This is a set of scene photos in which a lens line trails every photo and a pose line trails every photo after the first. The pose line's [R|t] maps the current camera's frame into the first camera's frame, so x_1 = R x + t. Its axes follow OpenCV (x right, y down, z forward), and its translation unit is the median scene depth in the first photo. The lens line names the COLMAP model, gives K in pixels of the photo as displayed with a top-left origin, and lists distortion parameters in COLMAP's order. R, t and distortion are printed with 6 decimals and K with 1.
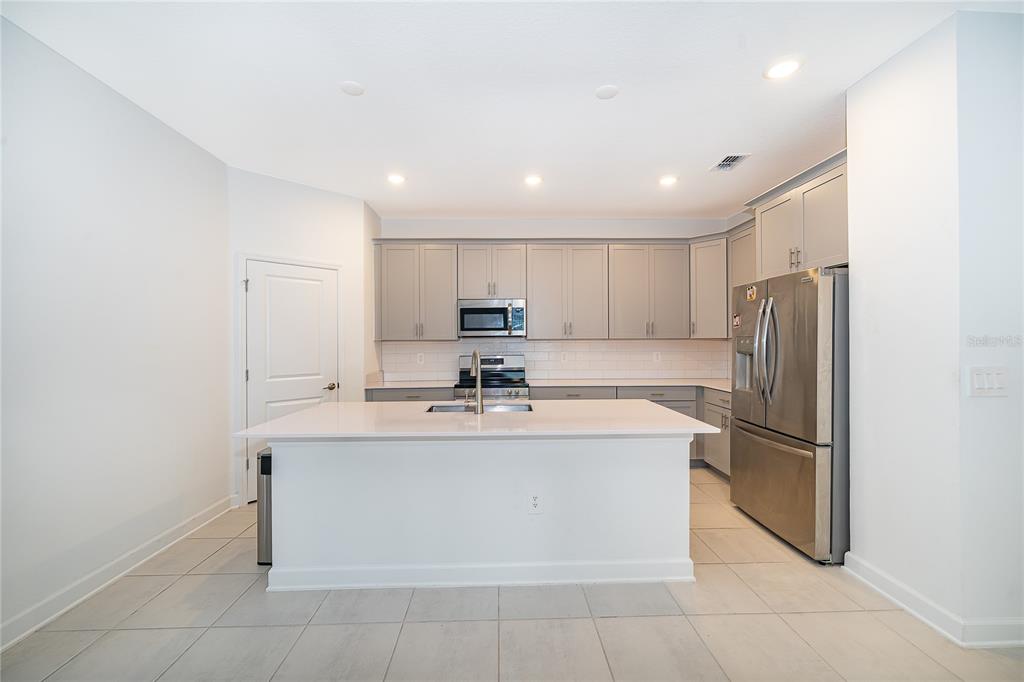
lens RADIAL K [[416.6, 0, 486.2], [0, 416.6, 342.2], [0, 0, 1]] dist [-0.006391, 0.000091]
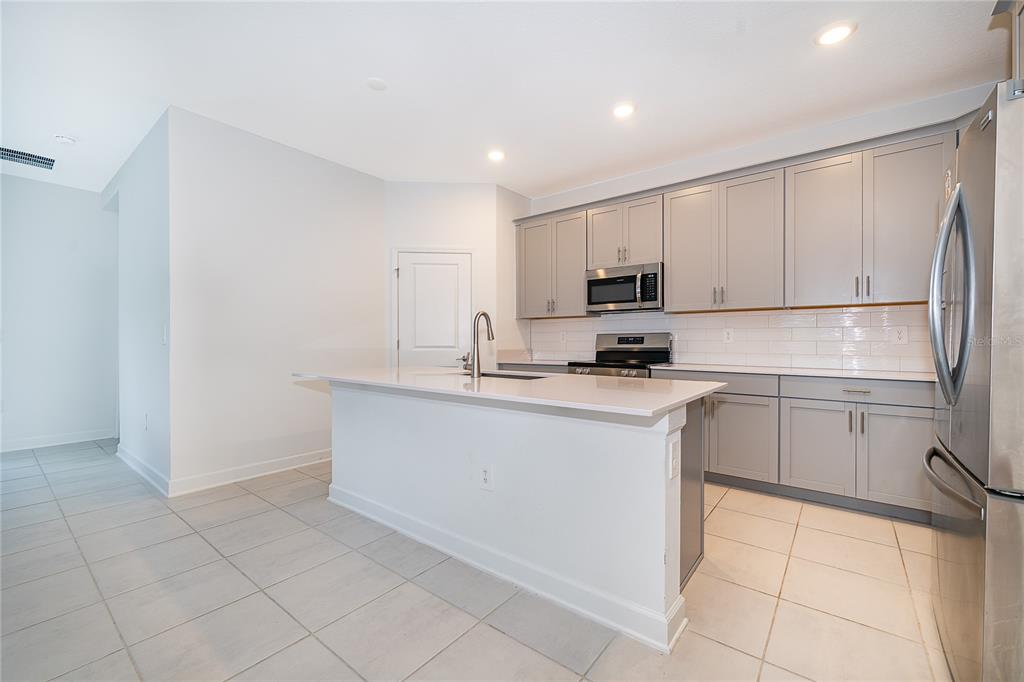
lens RADIAL K [[416.6, 0, 511.1], [0, 416.6, 345.9], [0, 0, 1]] dist [-0.006391, 0.000091]
pose [[0.770826, 0.014301, -0.636885, 0.389327], [-0.009478, 0.999895, 0.010981, 0.053014], [0.636975, -0.002428, 0.770881, 0.193702]]
